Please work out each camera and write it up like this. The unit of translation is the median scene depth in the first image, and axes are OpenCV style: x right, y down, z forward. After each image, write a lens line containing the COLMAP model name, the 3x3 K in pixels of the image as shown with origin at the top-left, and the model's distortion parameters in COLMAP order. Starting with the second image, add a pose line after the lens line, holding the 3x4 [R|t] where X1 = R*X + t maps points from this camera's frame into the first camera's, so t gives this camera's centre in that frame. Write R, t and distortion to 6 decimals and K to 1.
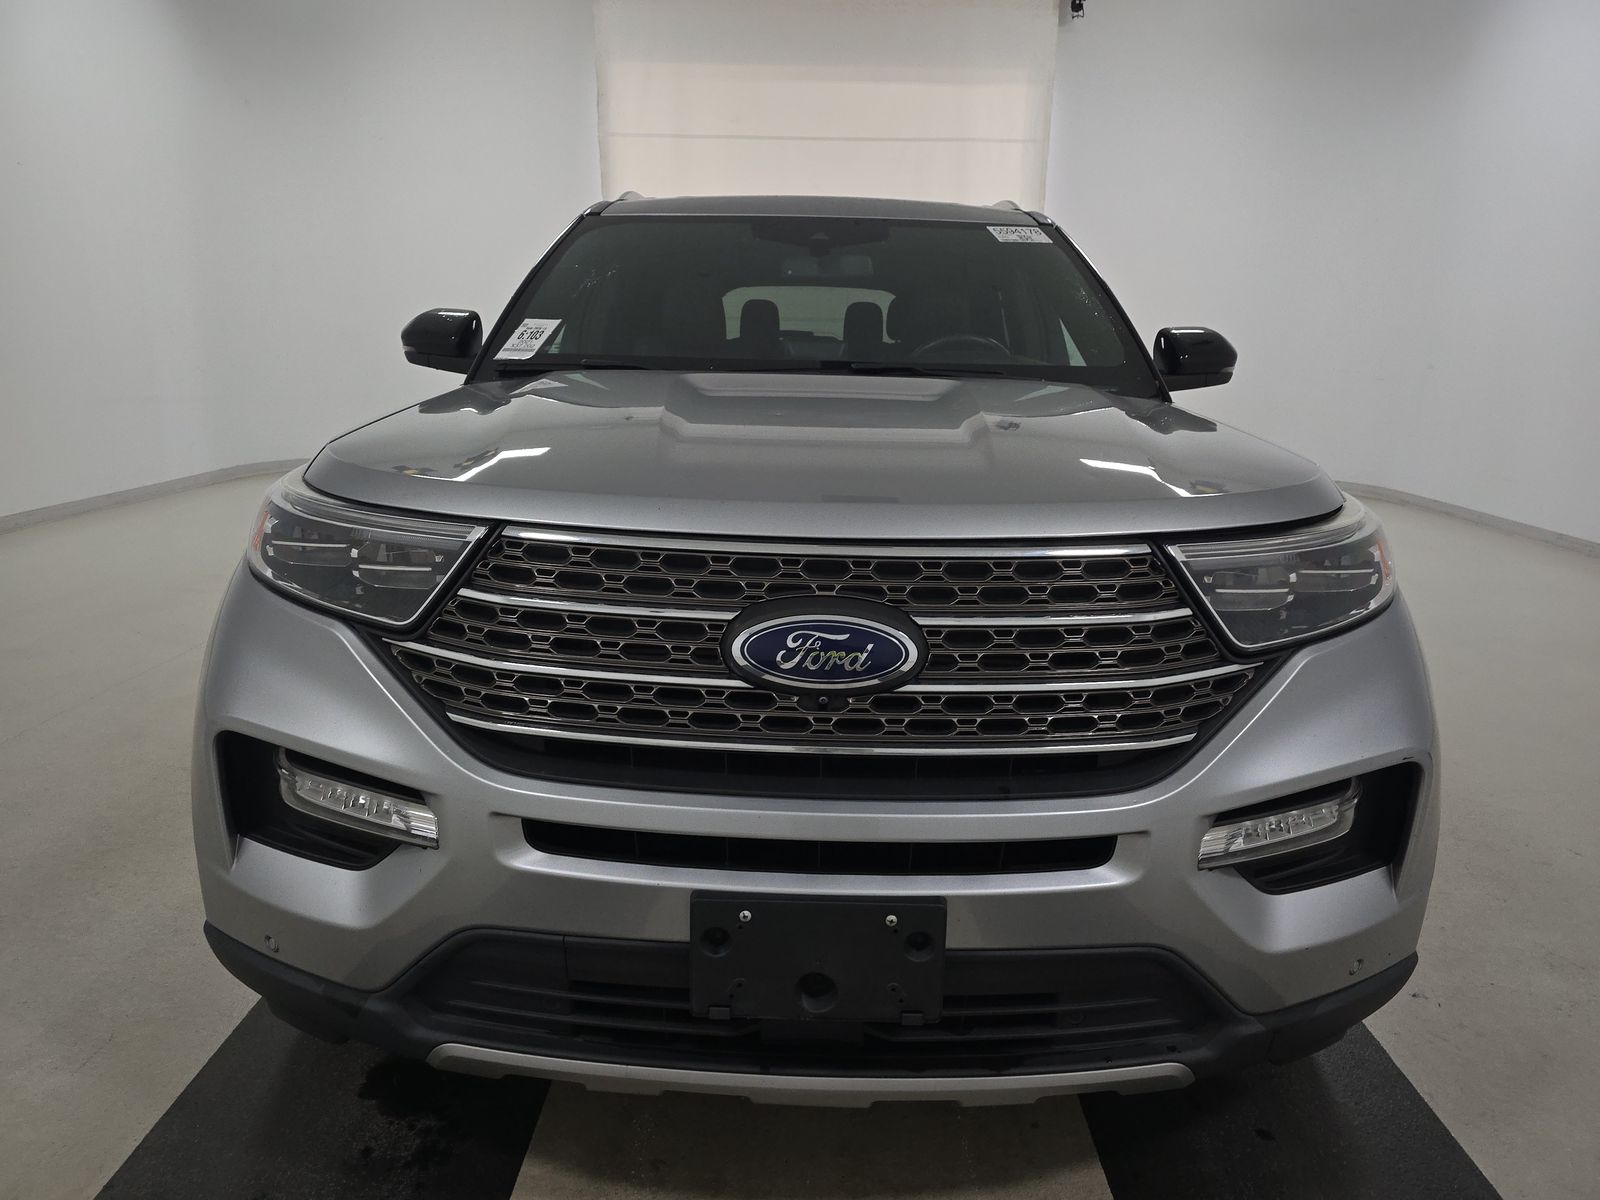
lens RADIAL K [[1092.9, 0, 802.4], [0, 1092.9, 597.5], [0, 0, 1]] dist [0.028130, -0.011849]
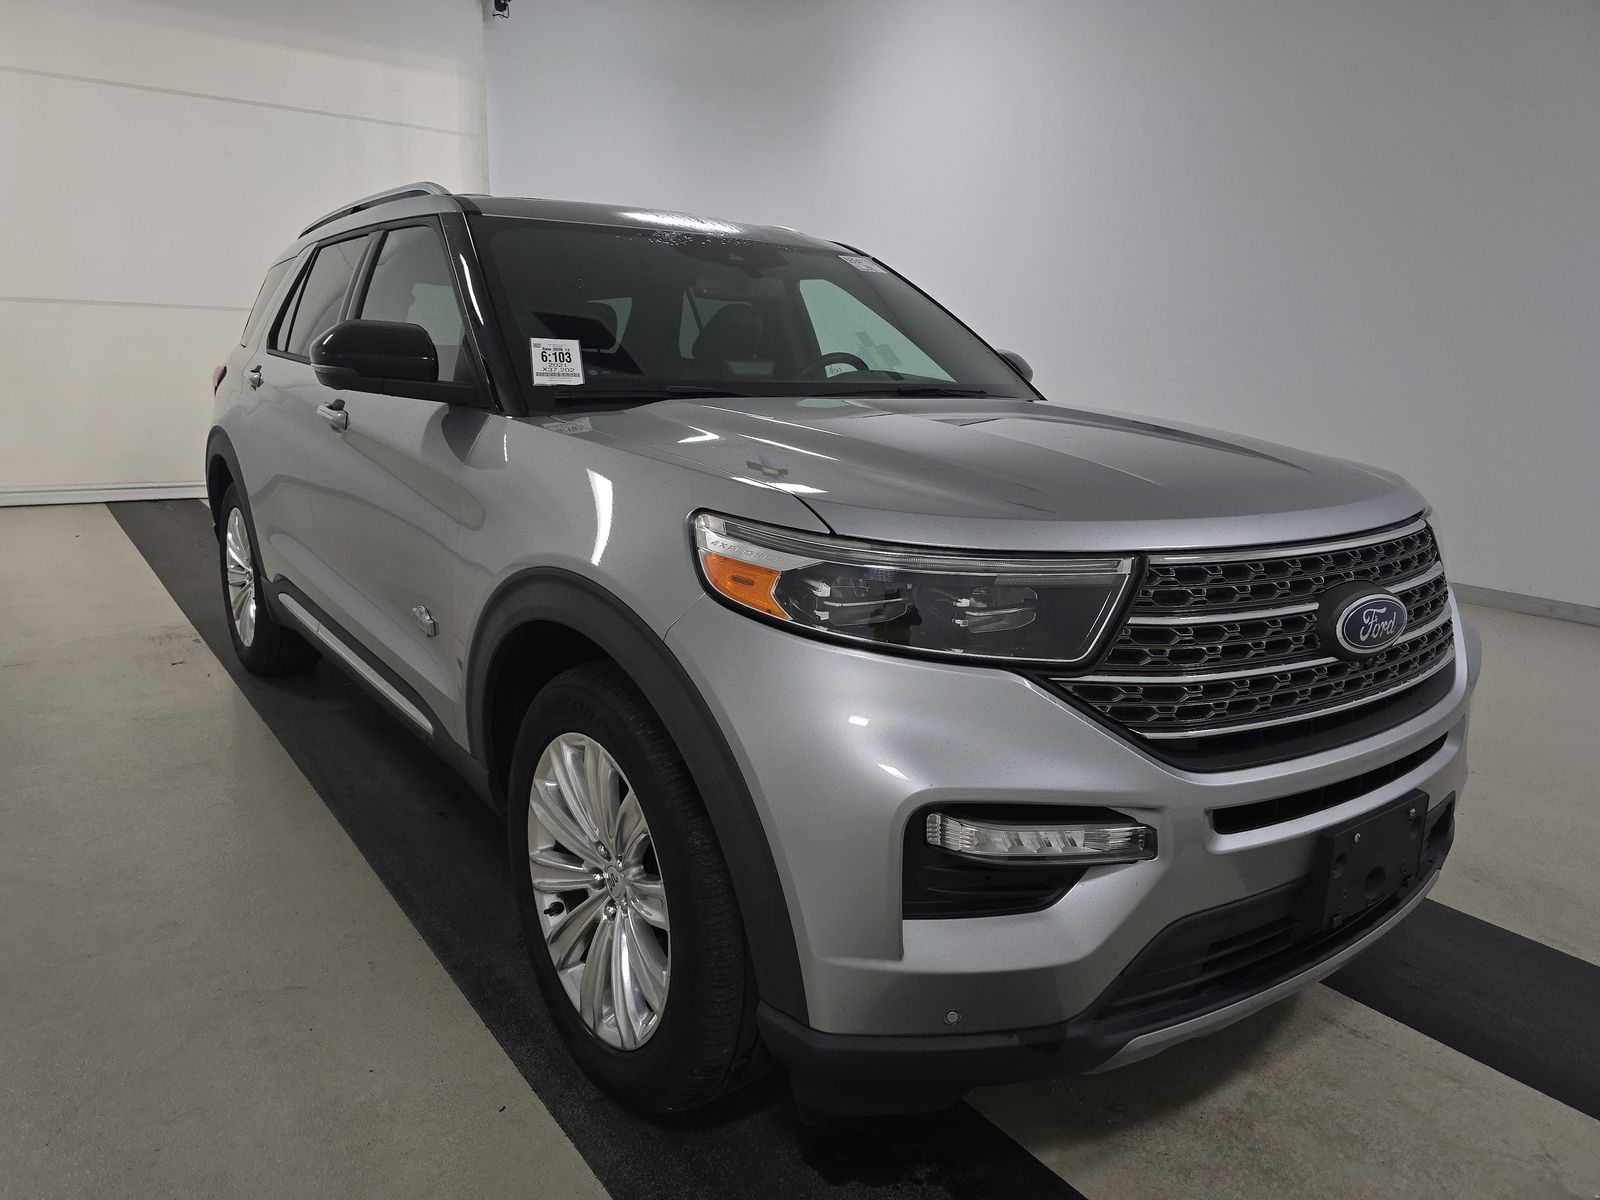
lens RADIAL K [[1092.9, 0, 804.2], [0, 1092.9, 594.1], [0, 0, 1]] dist [0.028130, -0.011849]
pose [[0.795240, -0.126937, 0.592858, -1.184080], [0.123477, 0.991252, 0.046609, -0.118960], [-0.593588, 0.036139, 0.803957, 0.315935]]
